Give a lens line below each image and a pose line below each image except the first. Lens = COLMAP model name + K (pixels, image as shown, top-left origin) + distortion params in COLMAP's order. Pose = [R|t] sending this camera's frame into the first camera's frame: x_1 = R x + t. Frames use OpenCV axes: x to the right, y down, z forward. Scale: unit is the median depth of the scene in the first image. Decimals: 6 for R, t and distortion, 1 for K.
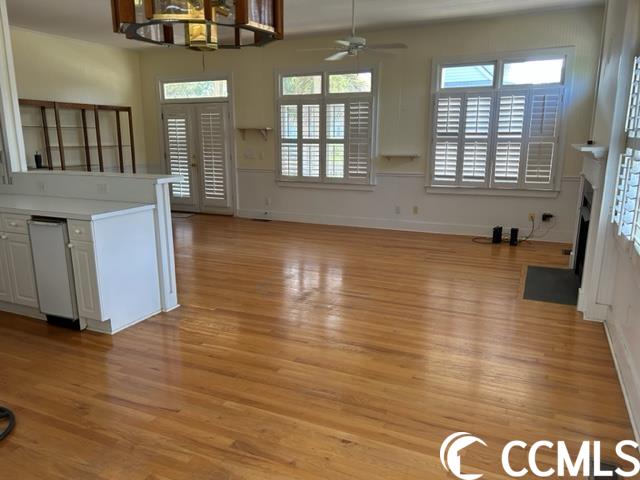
lens RADIAL K [[493.0, 0, 320.0], [0, 493.0, 240.0], [0, 0, 1]] dist [0.076484, -0.058028]
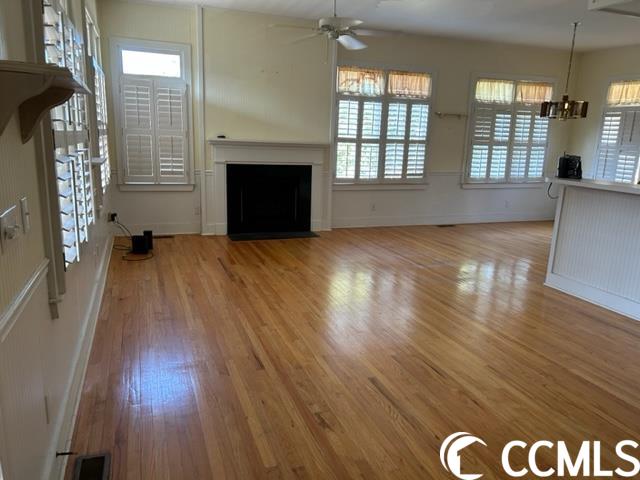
lens RADIAL K [[493.0, 0, 320.0], [0, 493.0, 240.0], [0, 0, 1]] dist [0.076484, -0.058028]
pose [[0.699365, -0.120143, 0.704595, -0.776974], [0.111443, 0.992045, 0.058541, -0.077238], [-0.706023, 0.037581, 0.707191, 0.401759]]
